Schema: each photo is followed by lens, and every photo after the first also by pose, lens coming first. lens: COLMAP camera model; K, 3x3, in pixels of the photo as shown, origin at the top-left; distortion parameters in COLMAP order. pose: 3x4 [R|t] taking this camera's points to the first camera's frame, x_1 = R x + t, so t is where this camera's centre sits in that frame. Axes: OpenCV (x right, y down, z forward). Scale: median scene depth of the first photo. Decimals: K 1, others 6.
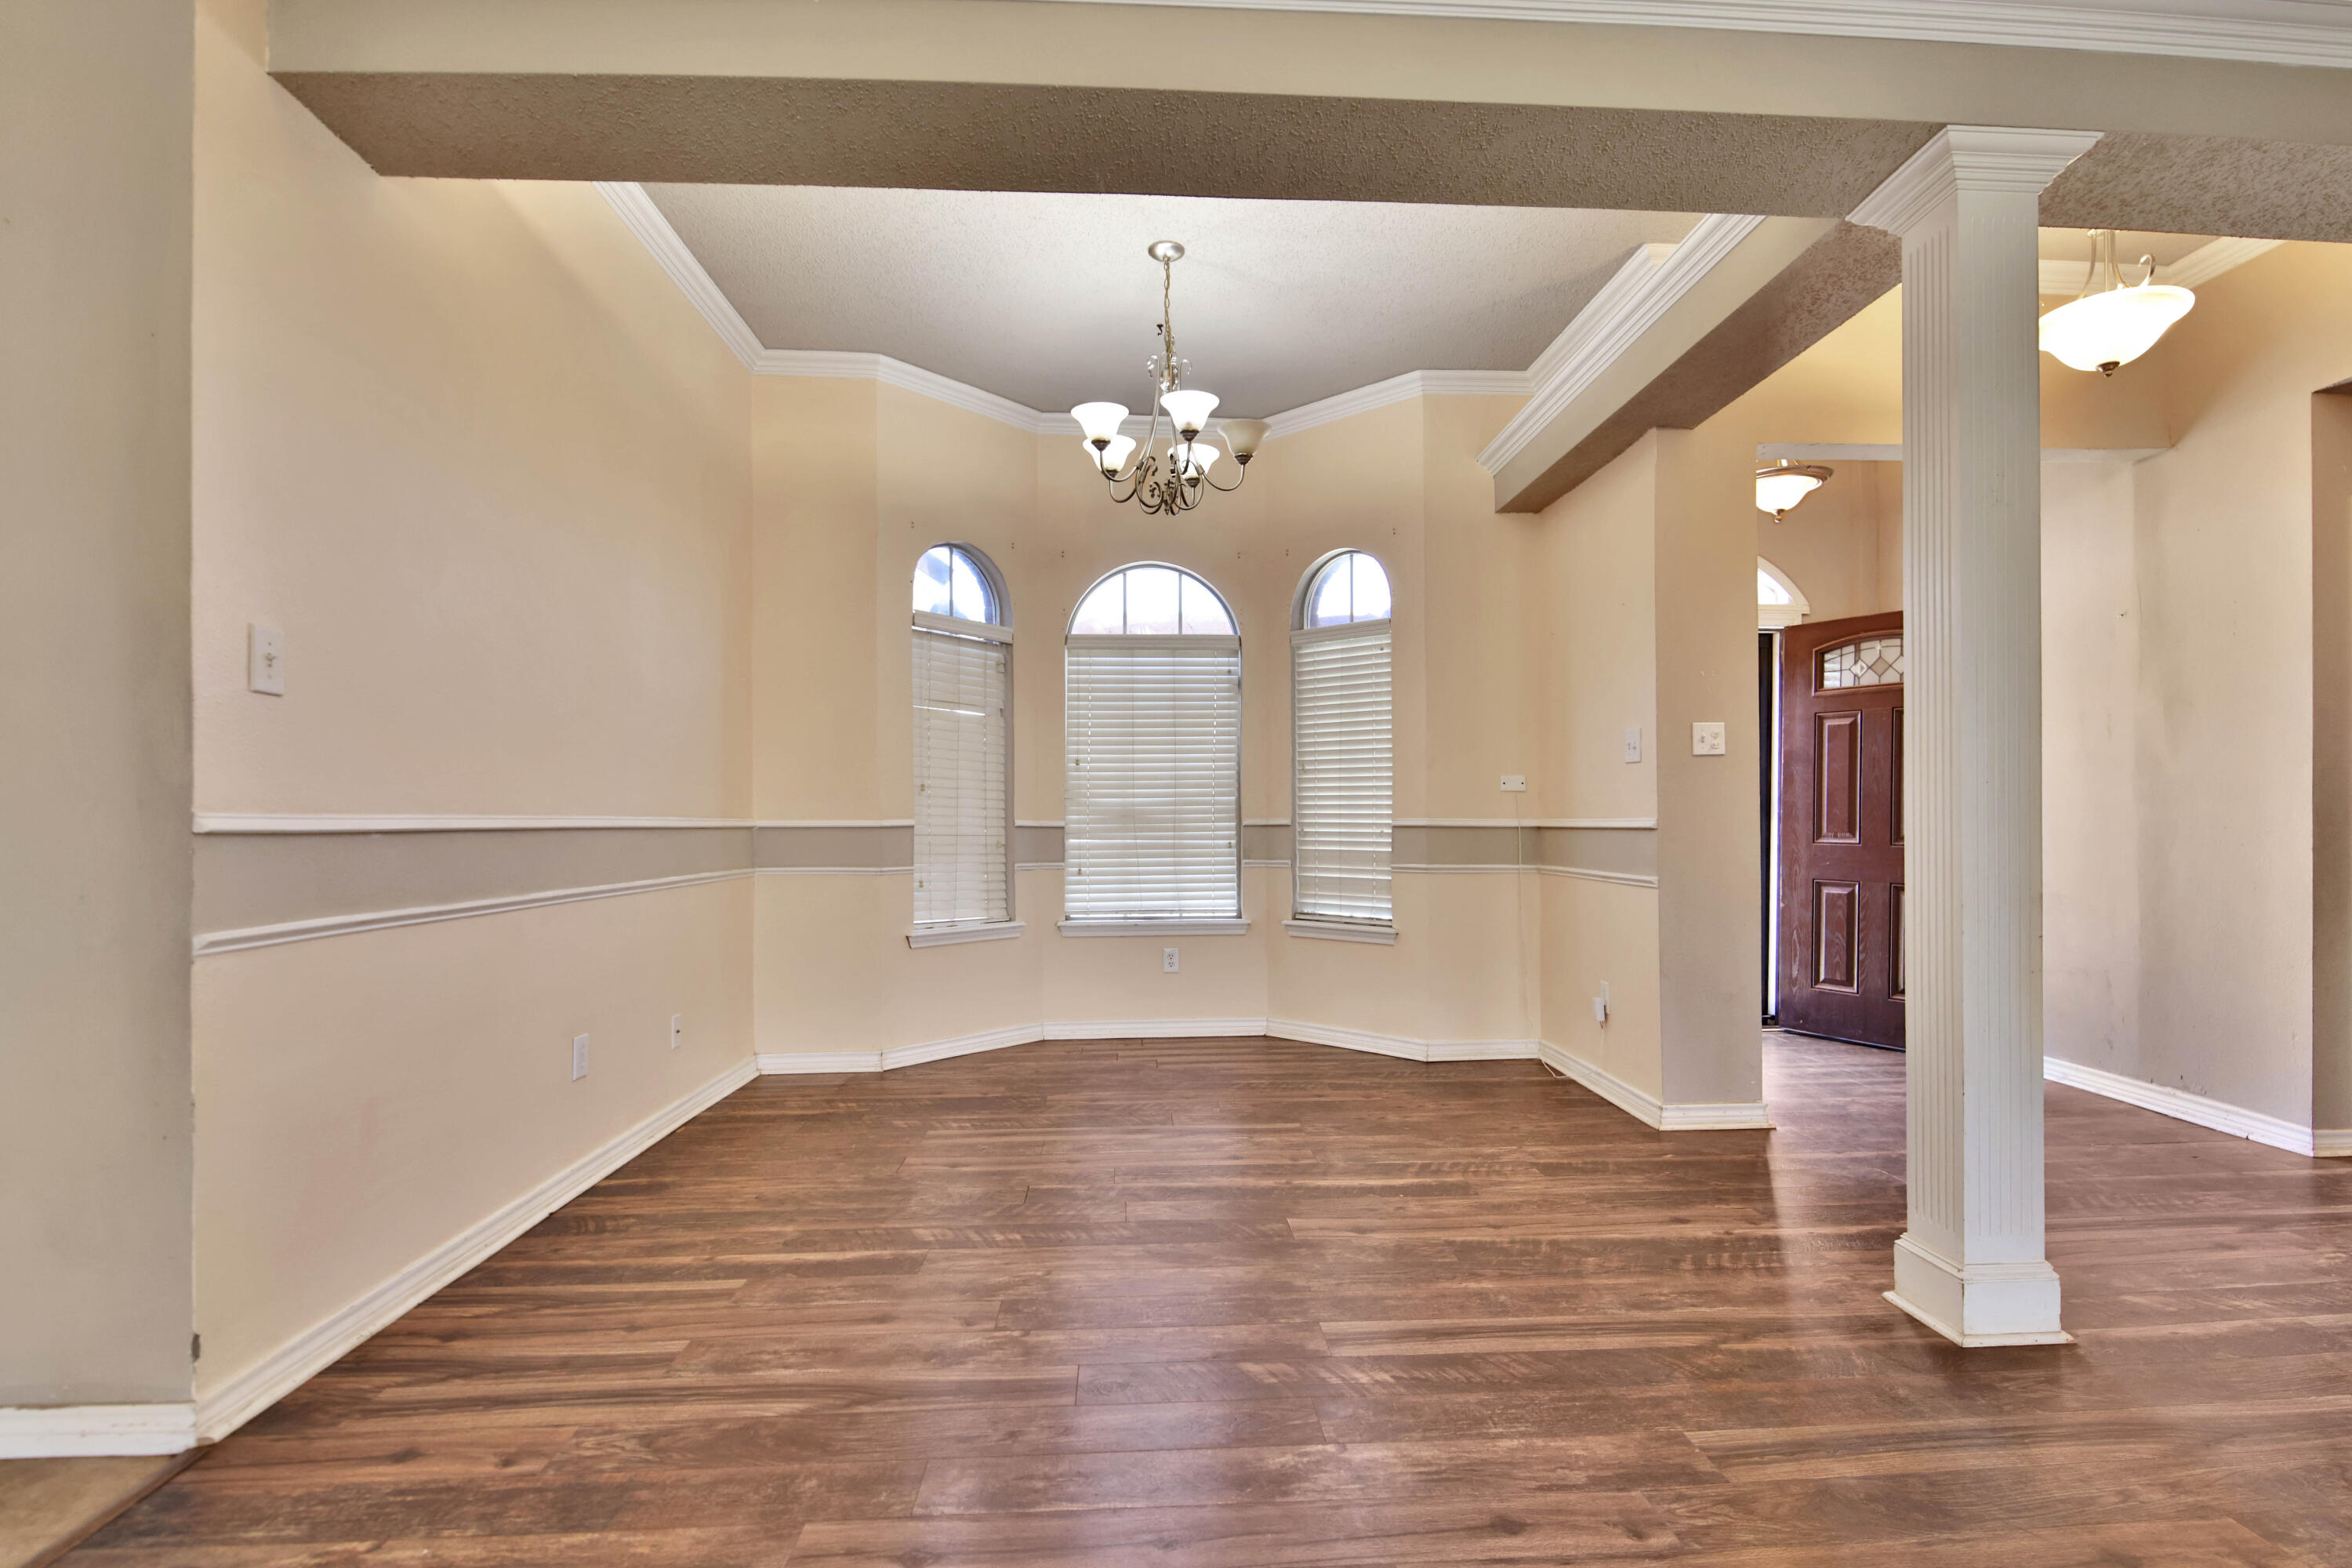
lens RADIAL K [[1105.3, 0, 1206.2], [0, 1105.3, 831.9], [0, 0, 1]] dist [-0.007435, -0.000452]
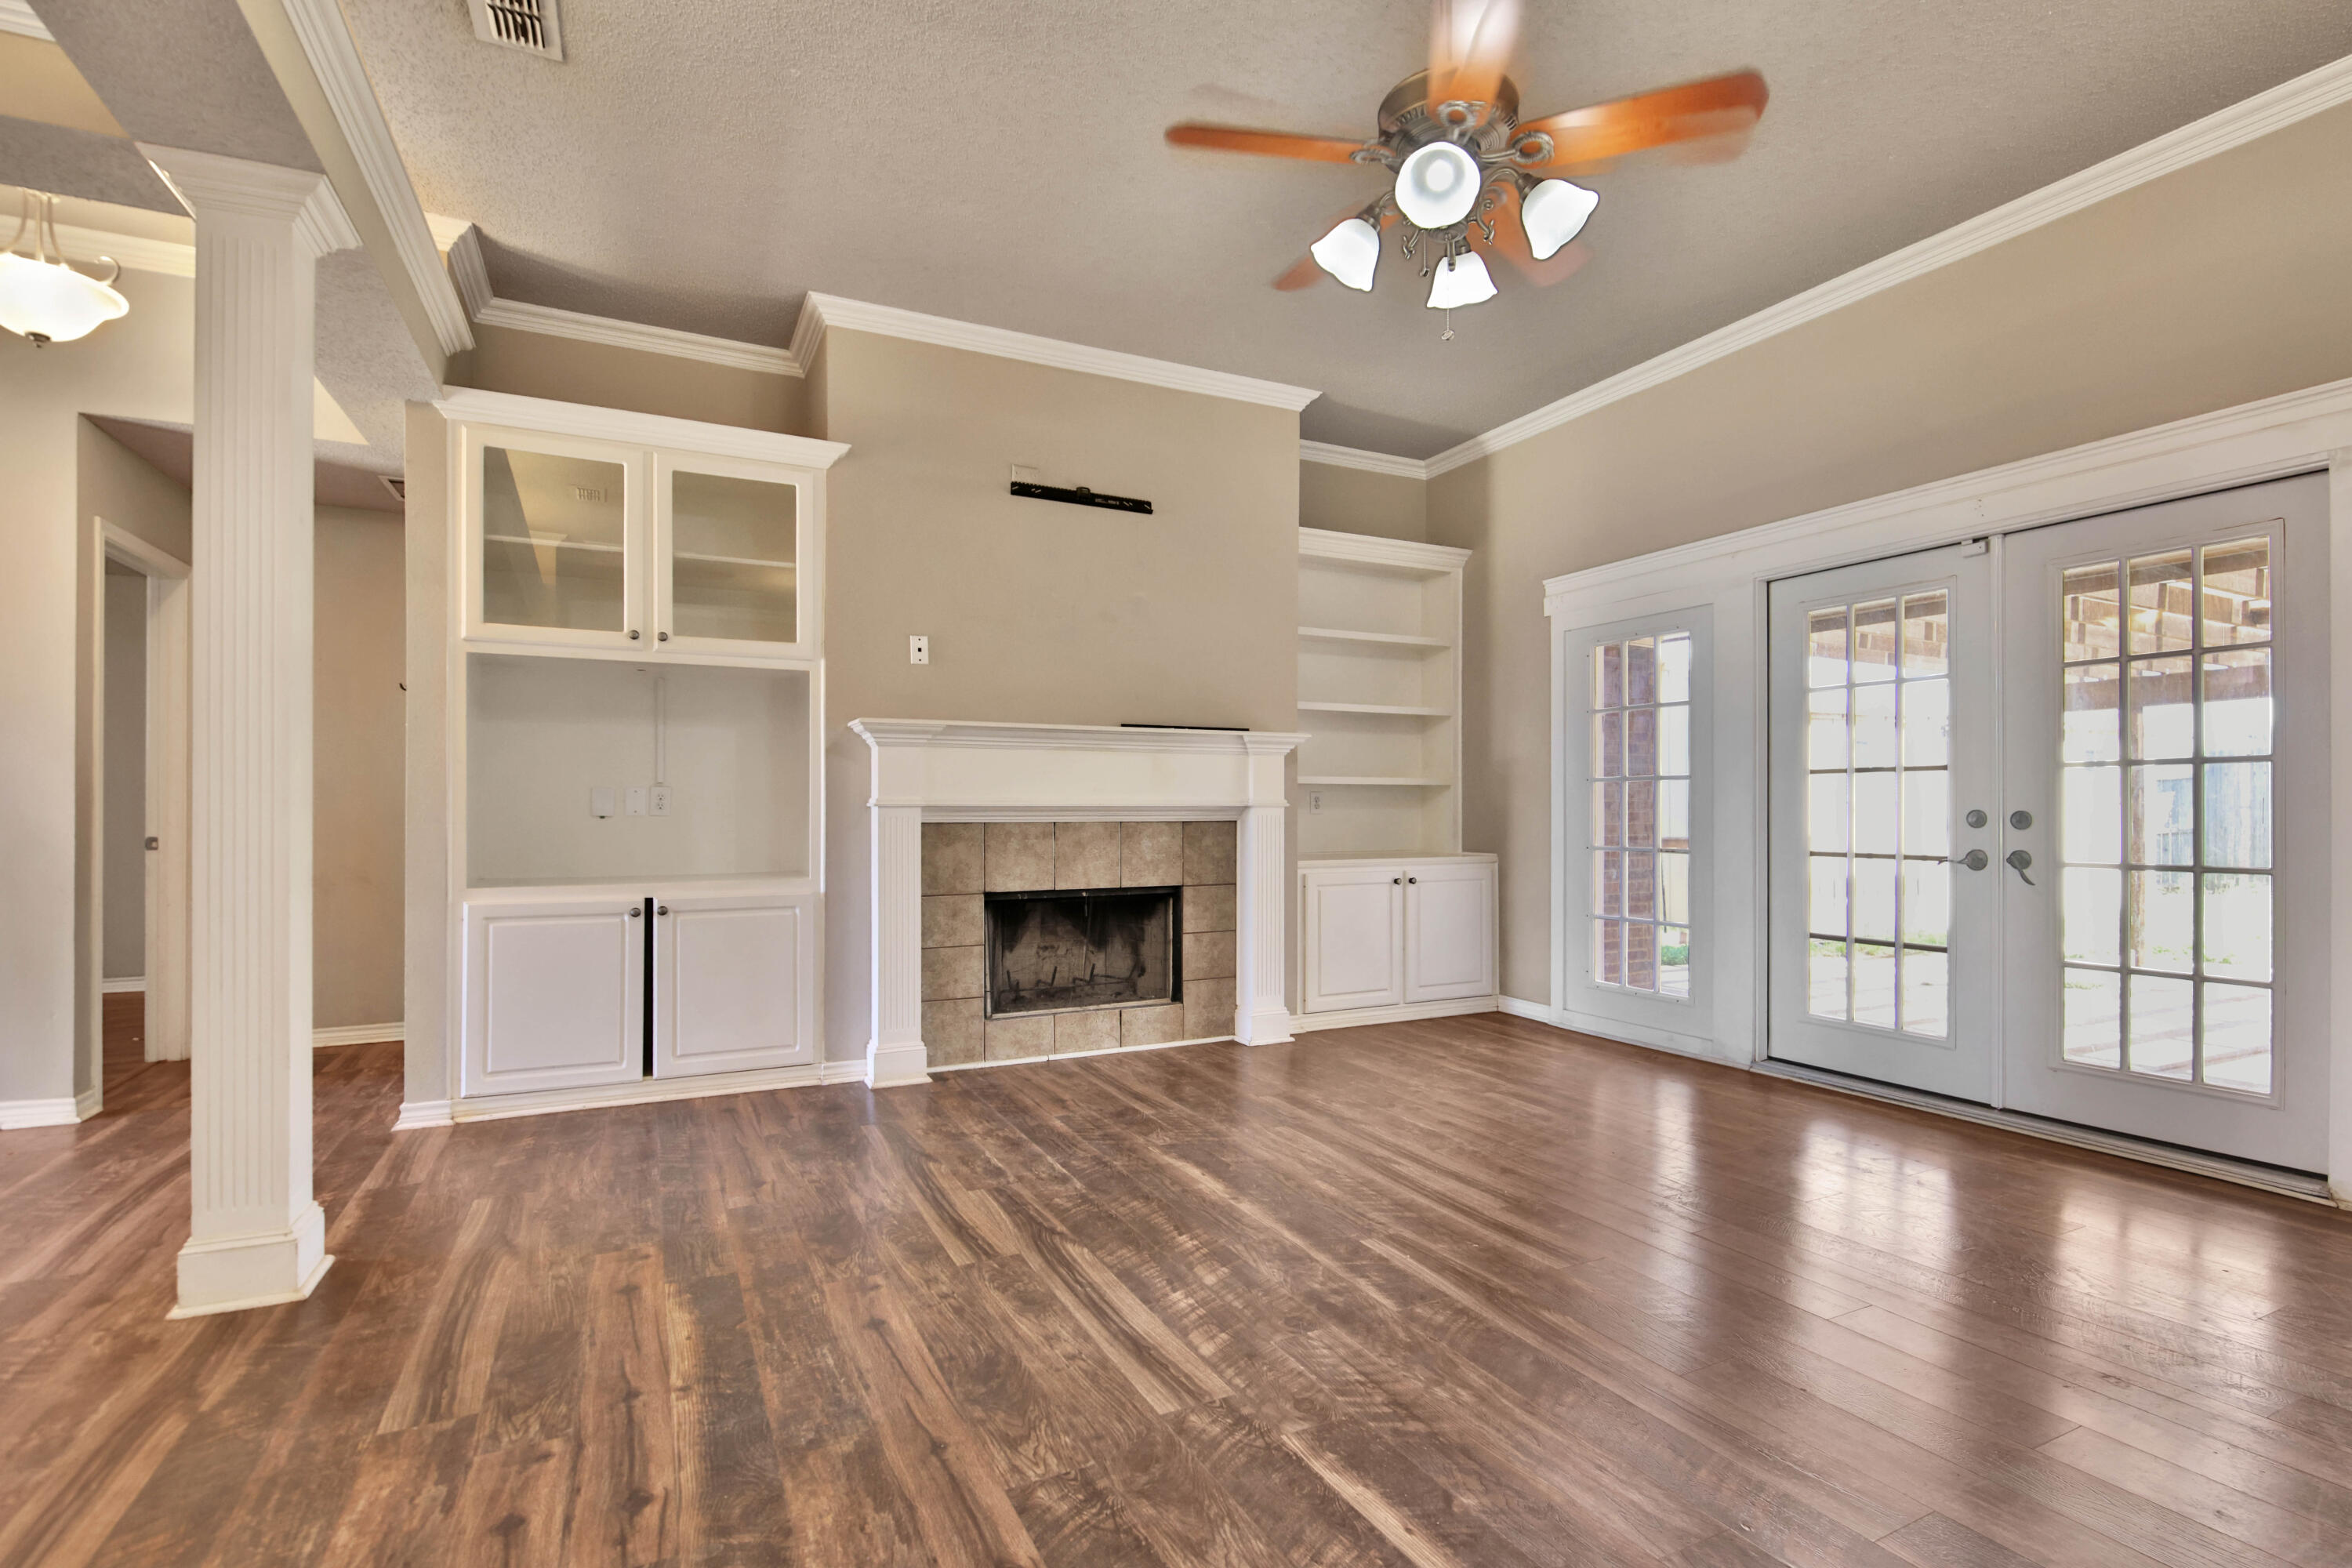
lens RADIAL K [[1105.3, 0, 1239.3], [0, 1105.3, 795.1], [0, 0, 1]] dist [-0.007435, -0.000452]
pose [[-0.404019, 0.011591, 0.914677, -0.383435], [0.006335, 0.999931, -0.009873, -0.004777], [-0.914728, 0.001805, -0.404065, 0.340899]]
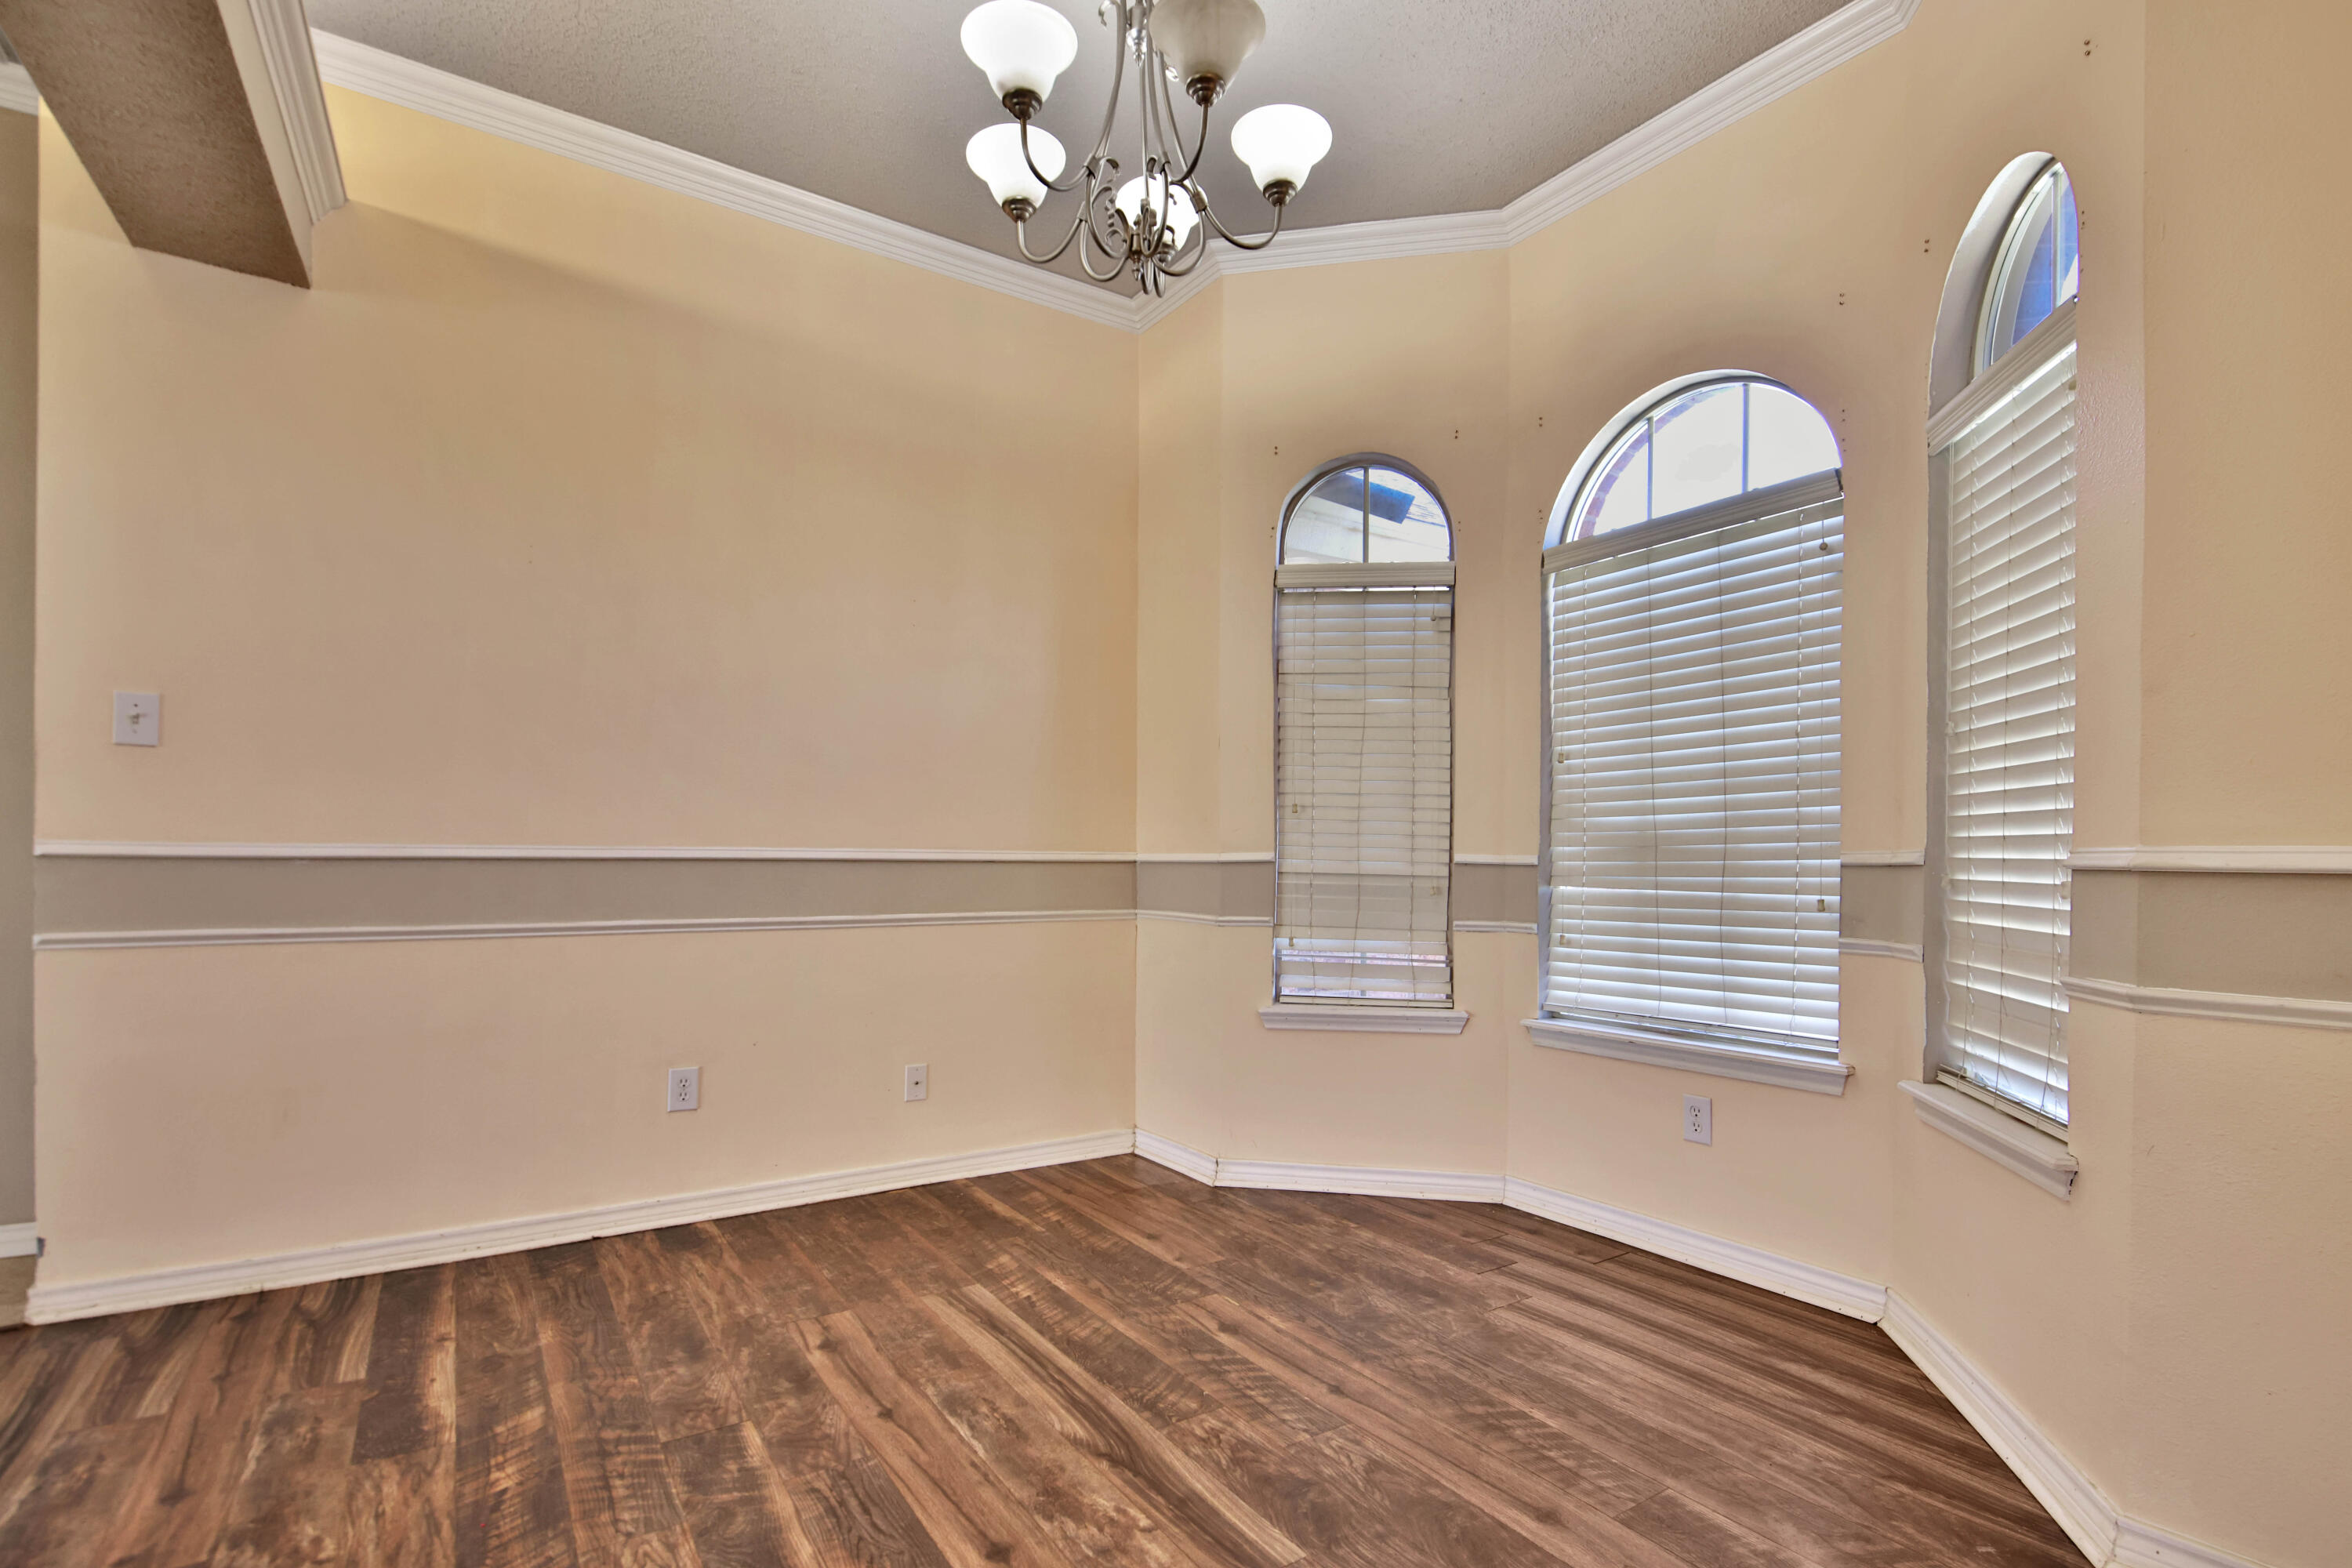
lens RADIAL K [[1105.3, 0, 1201.4], [0, 1105.3, 858.8], [0, 0, 1]] dist [-0.007435, -0.000452]
pose [[0.499127, 0.001893, -0.866527, 0.422215], [-0.013144, 0.999899, -0.005387, -0.003301], [0.866429, 0.014079, 0.499101, 0.728822]]
